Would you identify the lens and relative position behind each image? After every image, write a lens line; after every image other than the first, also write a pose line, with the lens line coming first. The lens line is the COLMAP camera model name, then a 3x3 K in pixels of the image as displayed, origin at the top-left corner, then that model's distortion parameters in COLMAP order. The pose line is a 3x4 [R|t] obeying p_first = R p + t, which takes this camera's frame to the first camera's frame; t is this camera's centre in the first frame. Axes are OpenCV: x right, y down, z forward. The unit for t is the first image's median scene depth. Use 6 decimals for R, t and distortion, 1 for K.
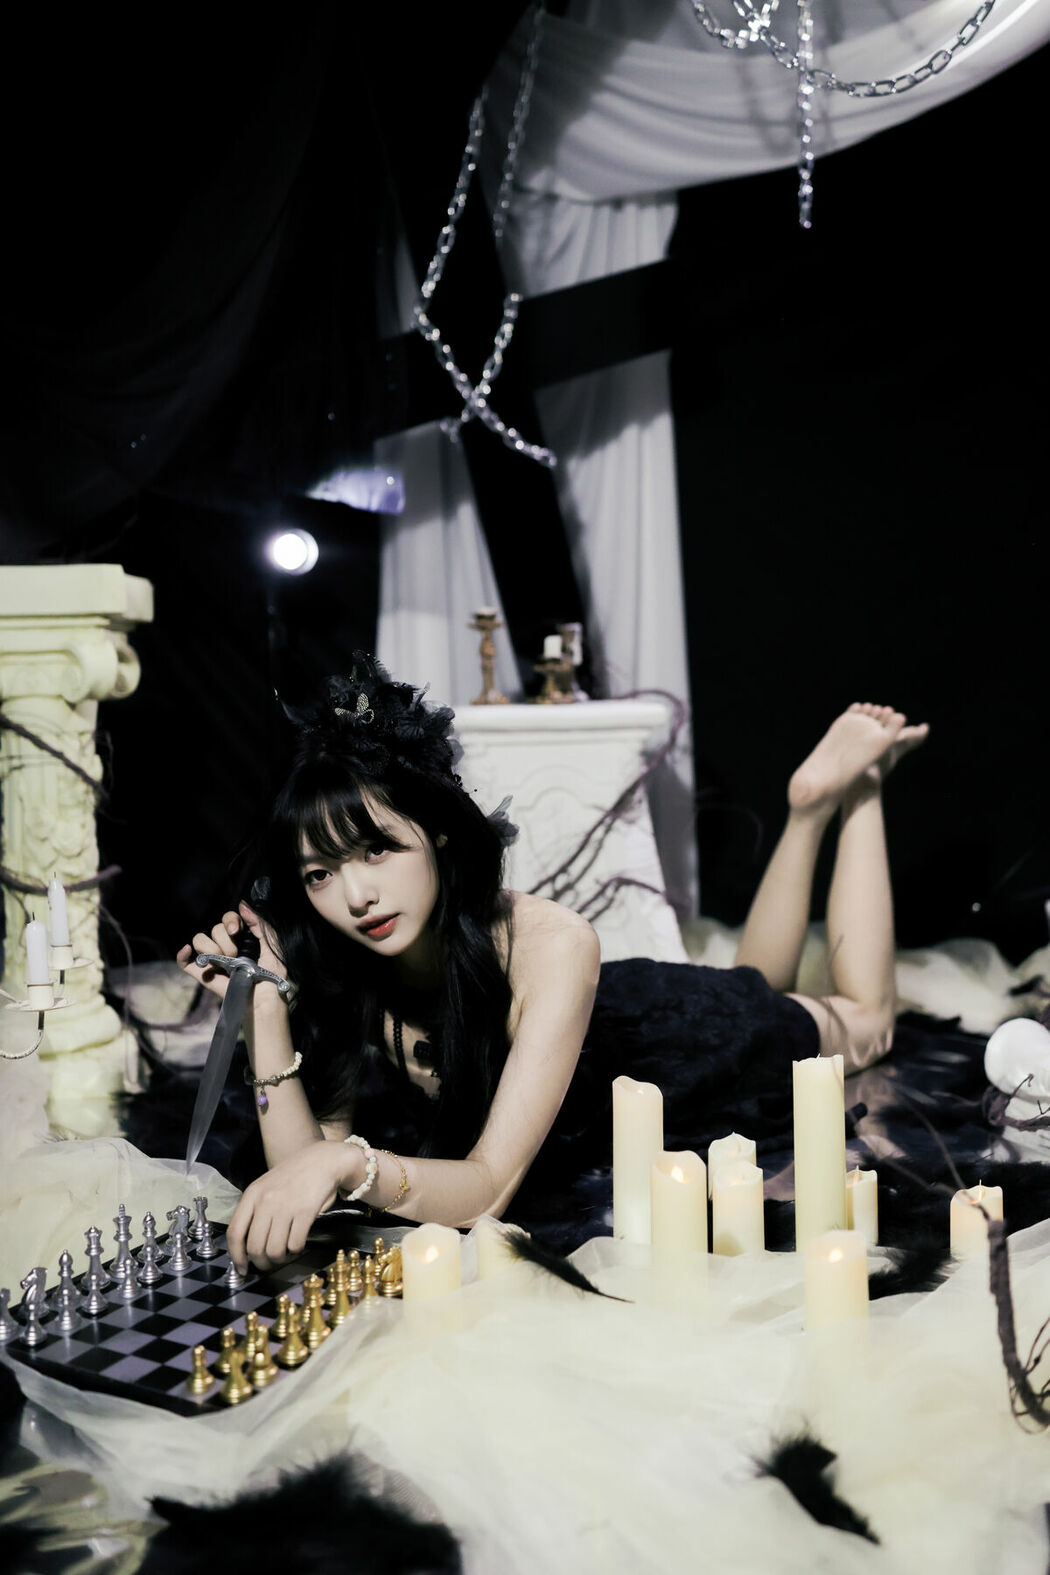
lens RADIAL K [[1488.9, 0, 522.9], [0, 1488.9, 793.1], [0, 0, 1]] dist [0.000514, -0.015974]
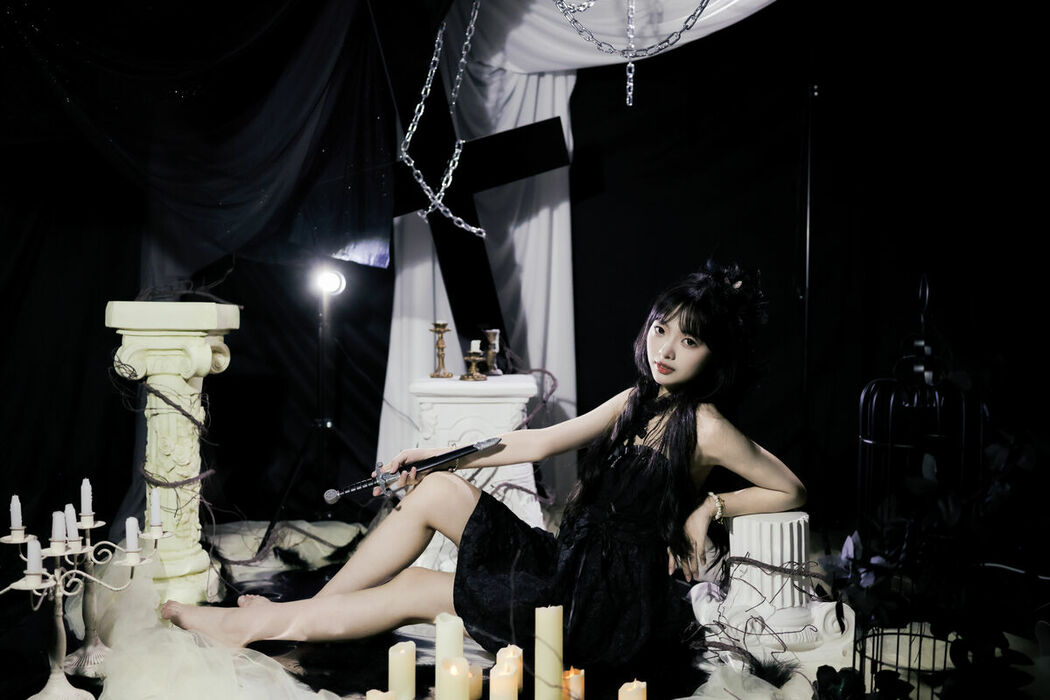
lens RADIAL K [[999.3, 0, 525.2], [0, 999.3, 352.1], [0, 0, 1]] dist [-0.005737, 0.012483]
pose [[0.998690, 0.029339, -0.041924, 0.134786], [-0.030577, 0.999106, -0.029209, -0.063853], [0.041030, 0.030453, 0.998694, -0.153187]]
